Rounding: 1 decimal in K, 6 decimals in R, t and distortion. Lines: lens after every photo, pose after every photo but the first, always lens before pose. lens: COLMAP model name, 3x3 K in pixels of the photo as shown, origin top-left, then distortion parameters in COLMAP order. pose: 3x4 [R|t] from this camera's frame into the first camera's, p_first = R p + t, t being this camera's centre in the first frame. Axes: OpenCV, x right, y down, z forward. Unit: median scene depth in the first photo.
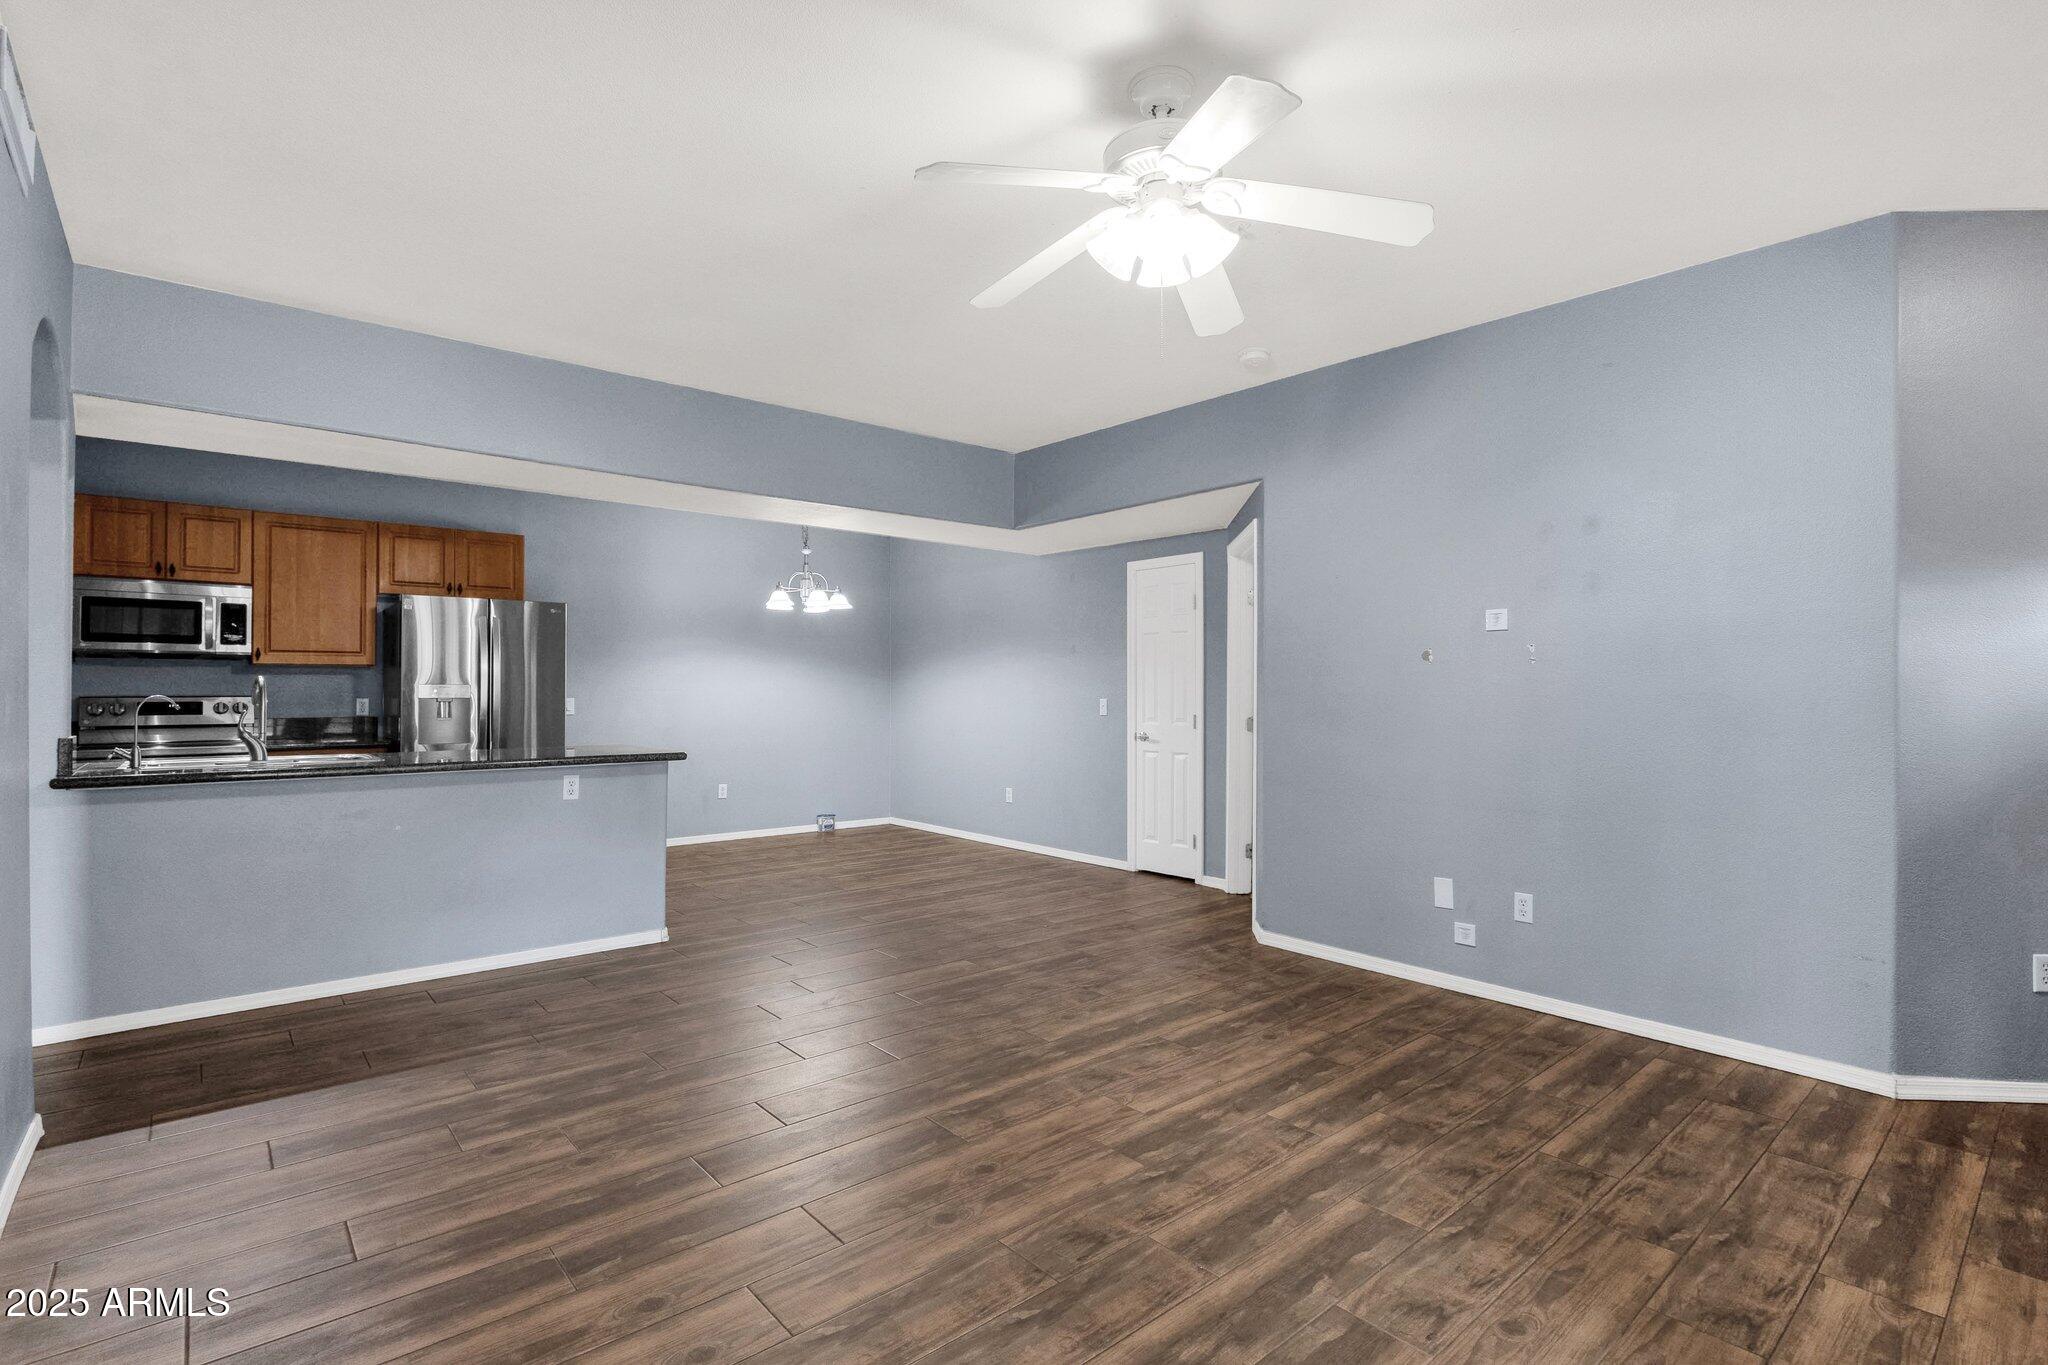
lens RADIAL K [[963.2, 0, 1015.8], [0, 963.2, 673.8], [0, 0, 1]] dist [-0.017823, 0.000549]
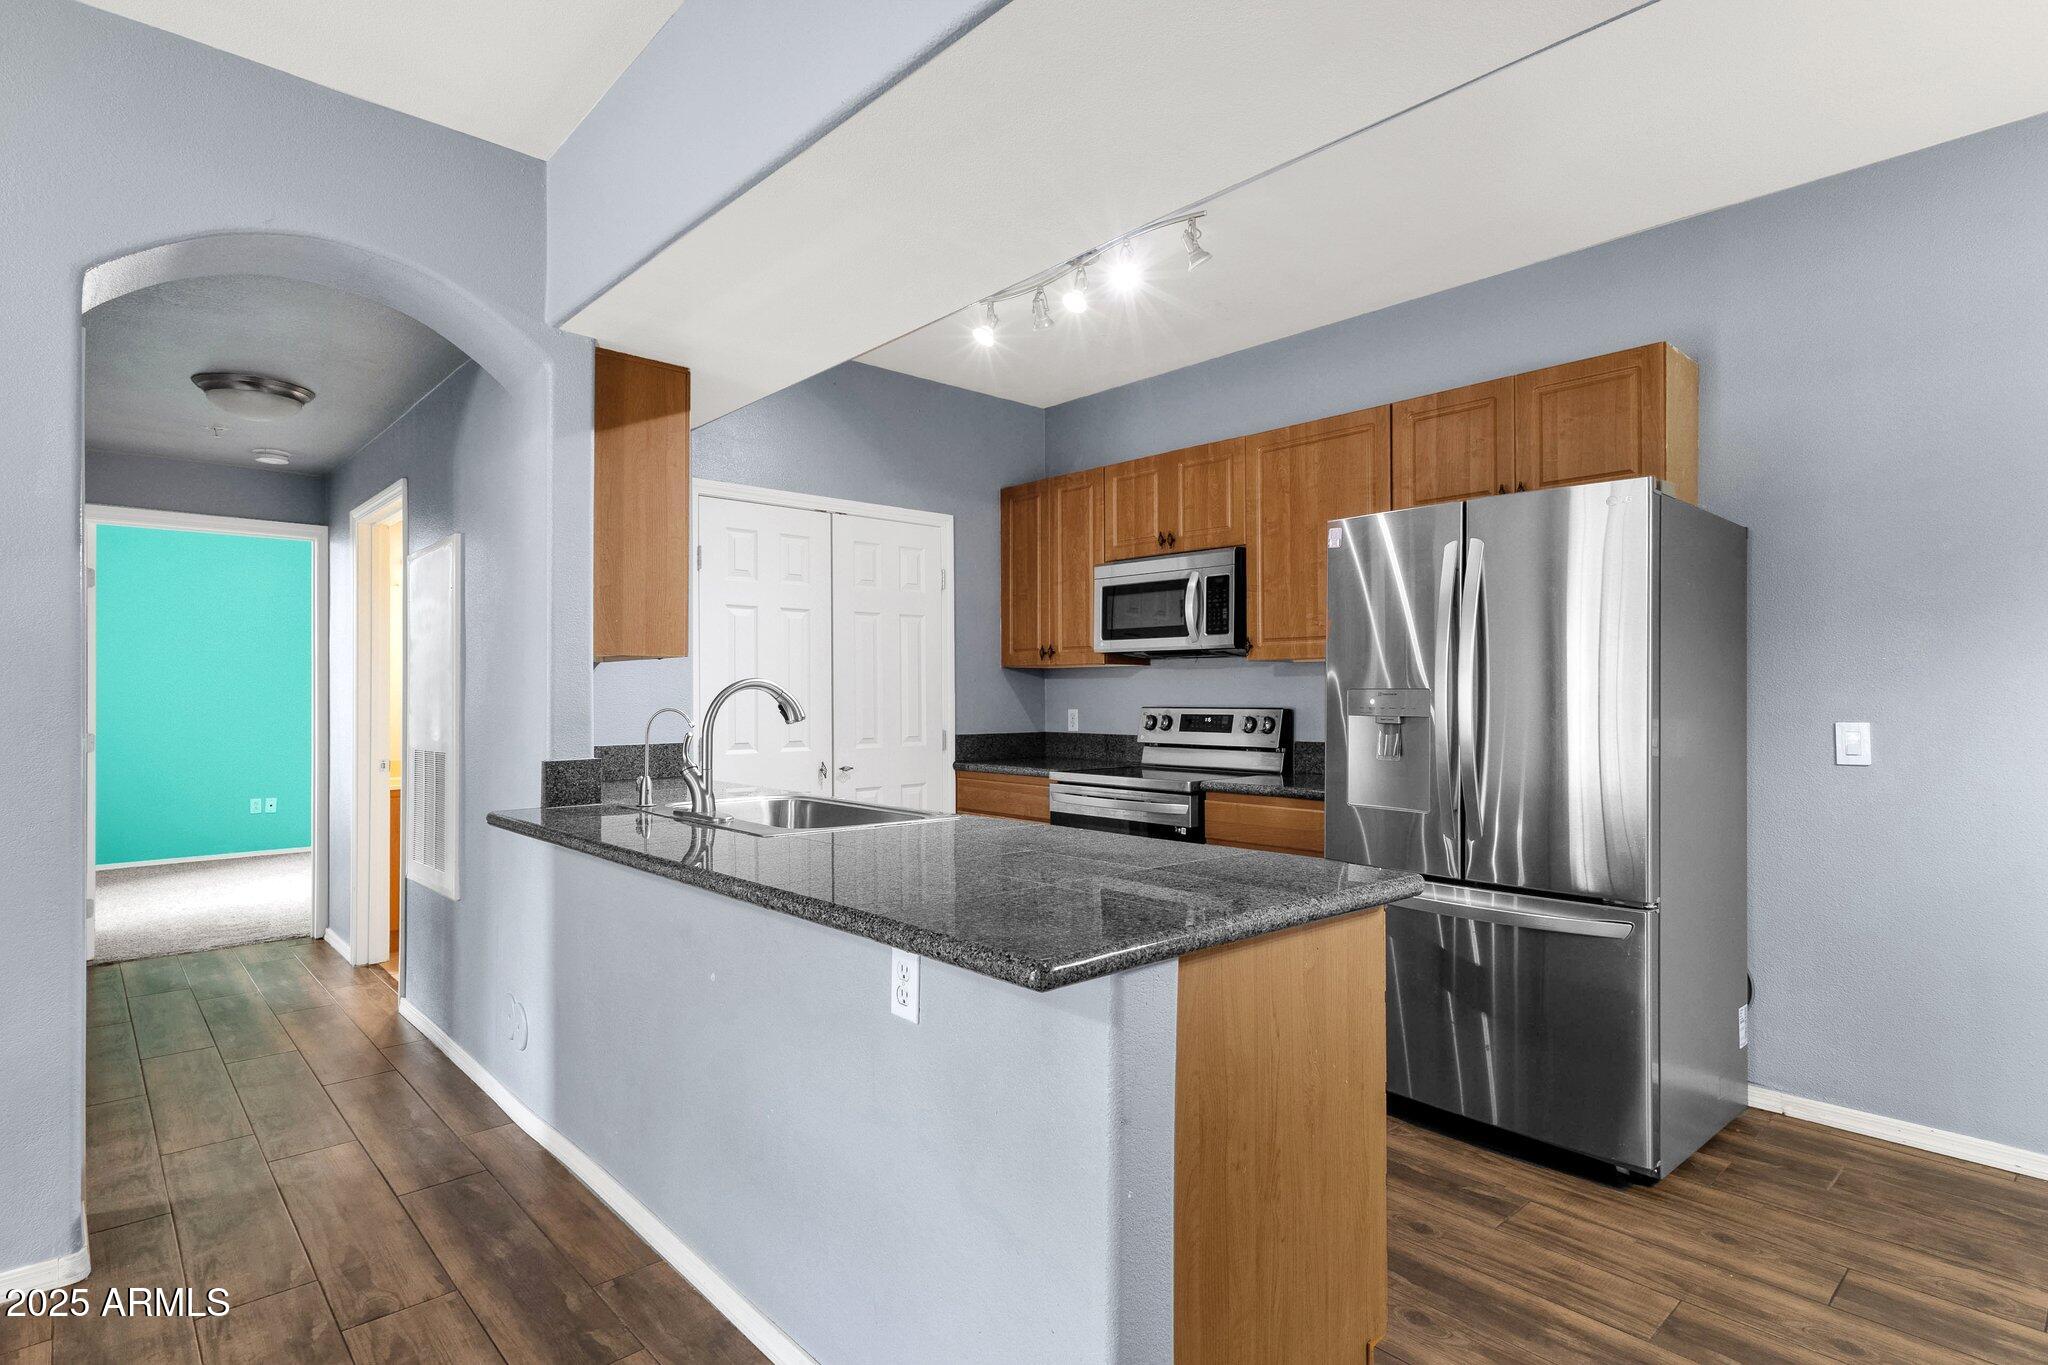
lens RADIAL K [[1033.5, 0, 1024.0], [0, 1033.5, 682.5], [0, 0, 1]] dist [0.015146, -0.002563]
pose [[0.036897, -0.010799, -0.999261, -0.111656], [0.017112, 0.999802, -0.010173, 0.015913], [0.999173, -0.016724, 0.037075, 1.302968]]
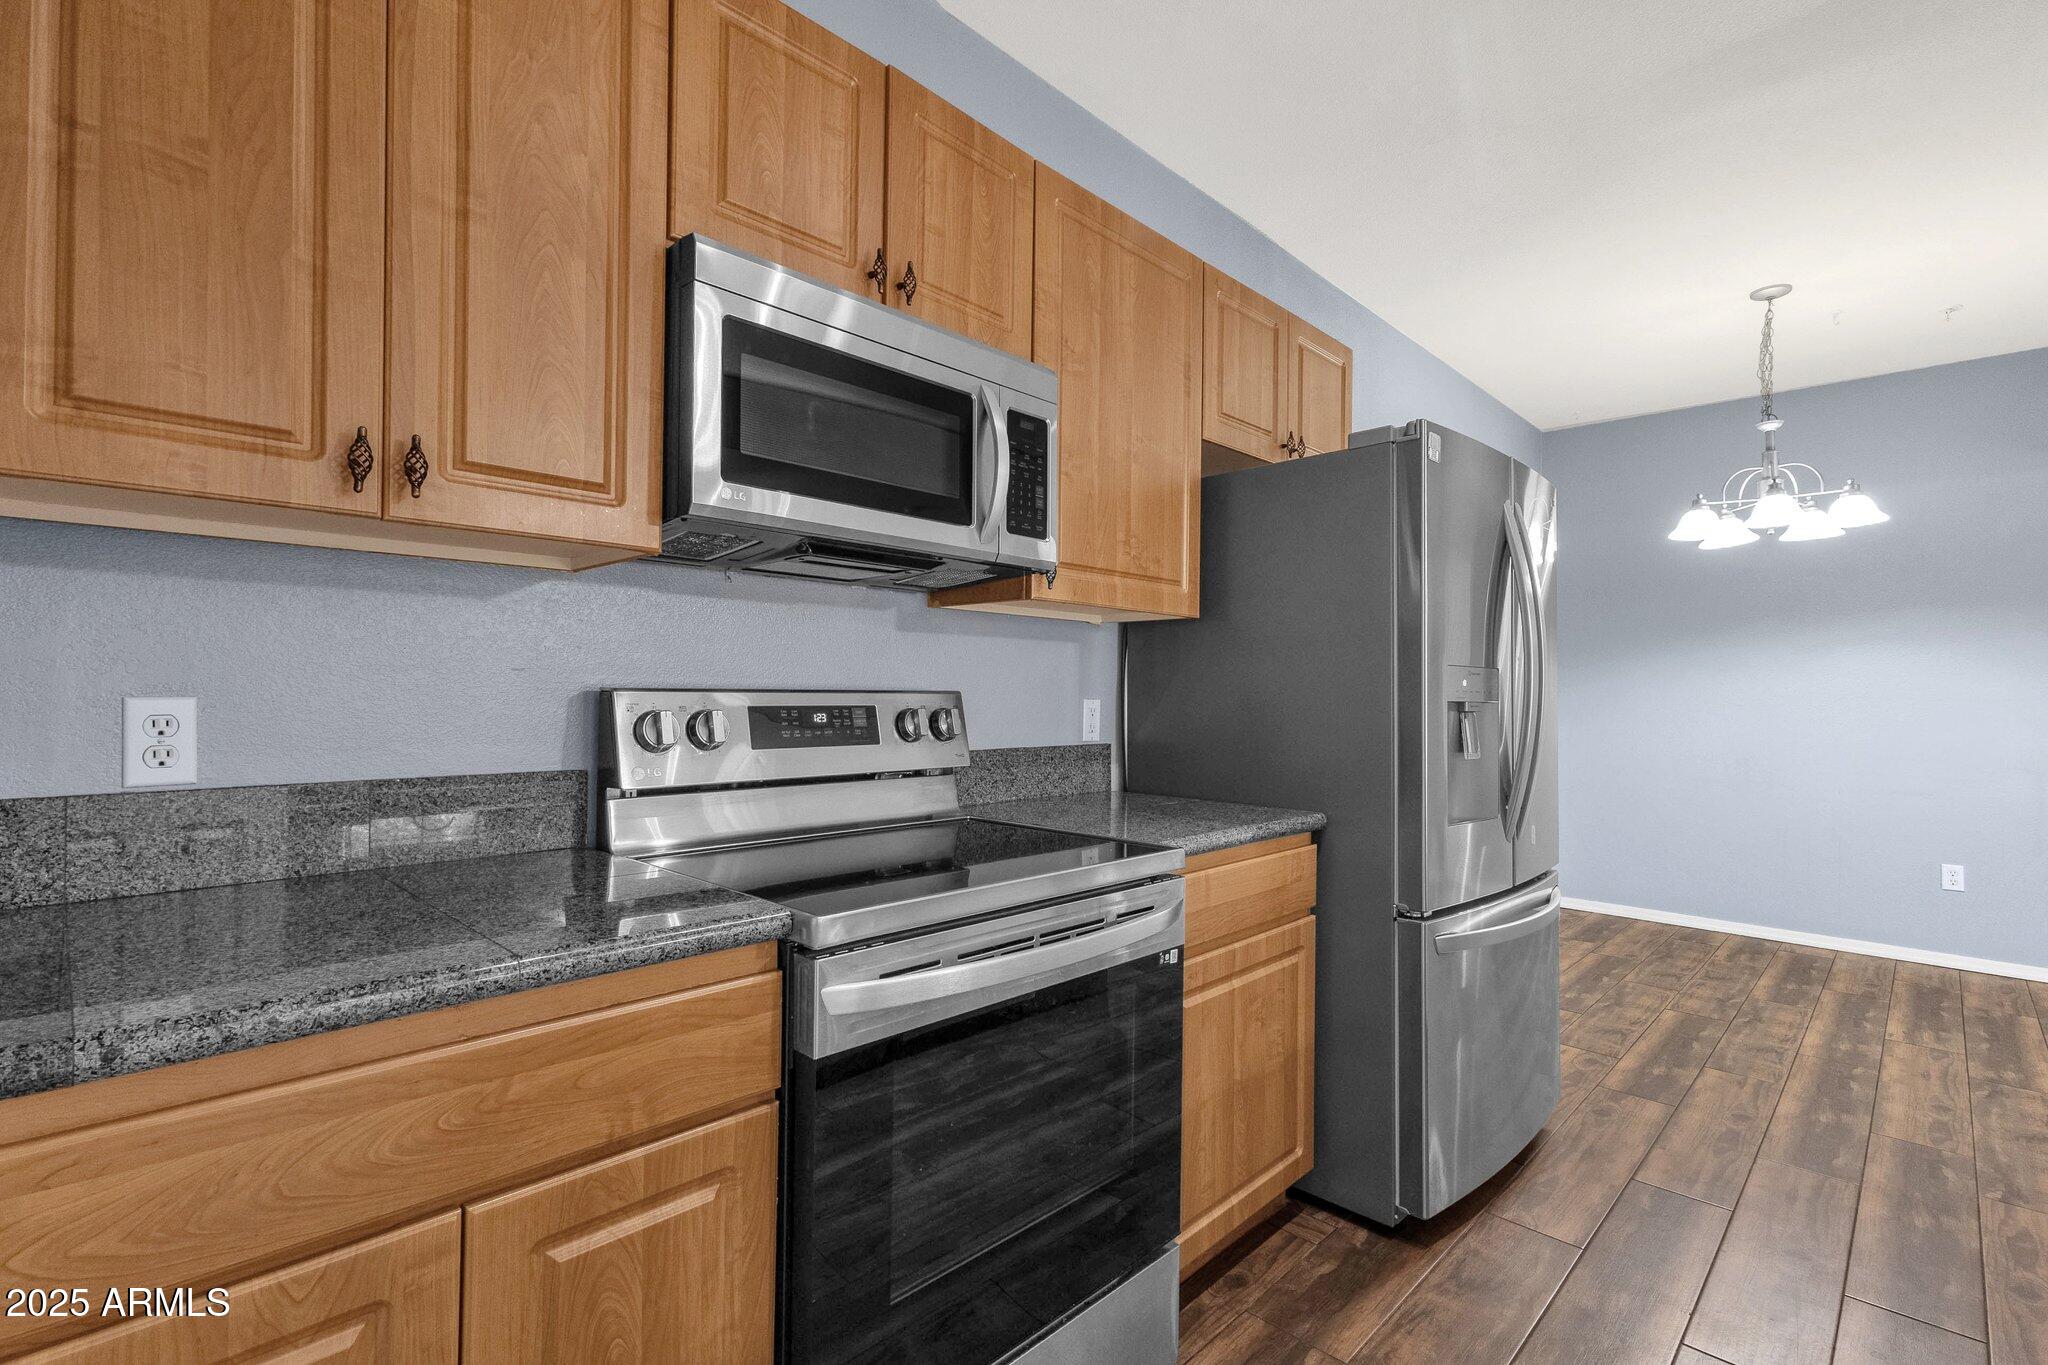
lens RADIAL K [[930.7, 0, 1018.0], [0, 930.7, 688.7], [0, 0, 1]] dist [0.001398, -0.000068]
pose [[0.996335, 0.015580, 0.084104, -1.335160], [-0.016826, 0.999759, 0.014131, 0.028342], [-0.083863, -0.015495, 0.996357, 1.060537]]
